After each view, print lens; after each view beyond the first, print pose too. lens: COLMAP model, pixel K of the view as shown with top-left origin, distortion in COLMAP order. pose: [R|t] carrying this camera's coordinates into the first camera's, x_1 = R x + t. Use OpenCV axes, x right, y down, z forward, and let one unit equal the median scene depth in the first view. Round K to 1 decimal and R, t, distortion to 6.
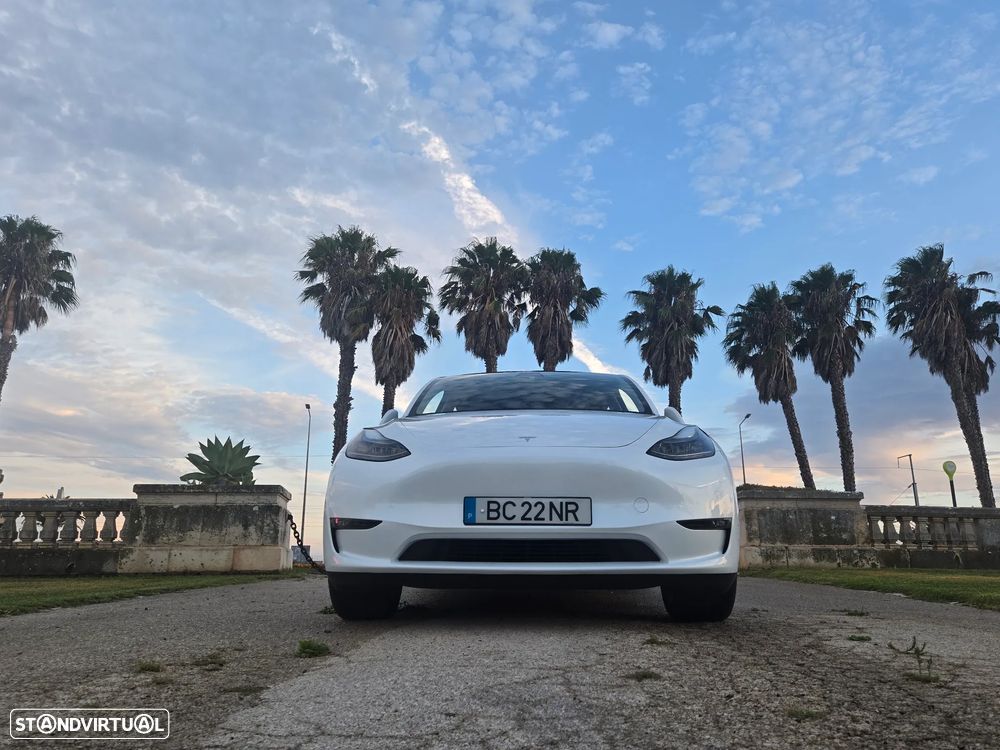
lens RADIAL K [[714.1, 0, 501.8], [0, 714.1, 372.9], [0, 0, 1]] dist [-0.058668, 0.002003]
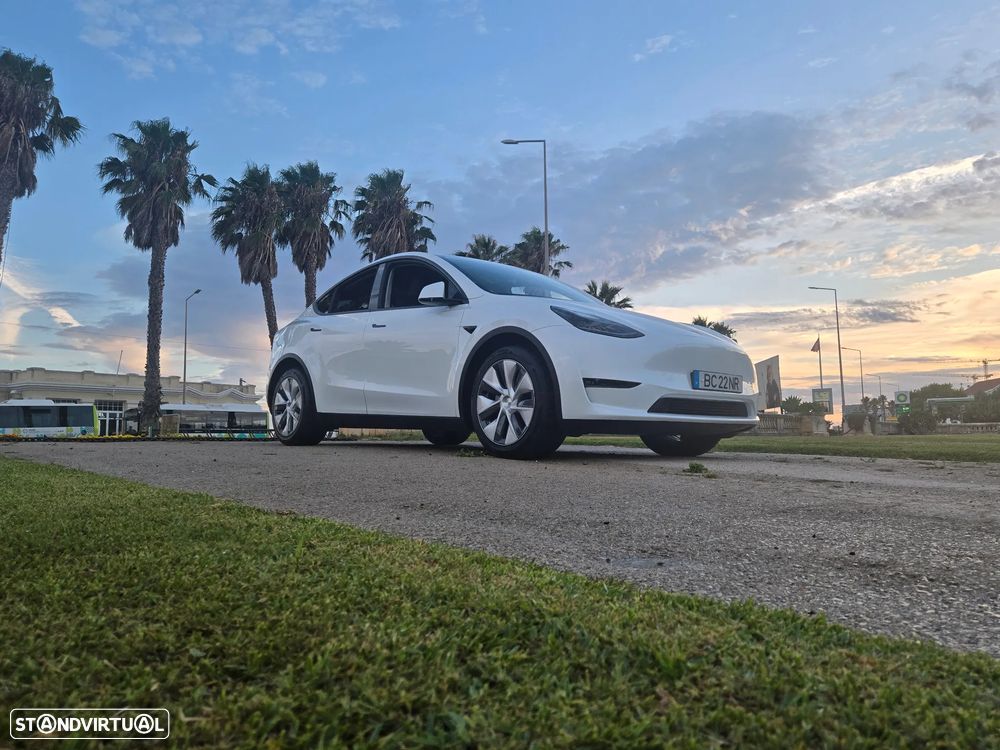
lens RADIAL K [[742.8, 0, 489.1], [0, 742.8, 347.2], [0, 0, 1]] dist [-0.009664, -0.008841]
pose [[0.662226, 0.075851, 0.745455, -0.174176], [-0.175573, 0.982875, 0.055962, 0.011301], [-0.728444, -0.167941, 0.664203, 0.023833]]
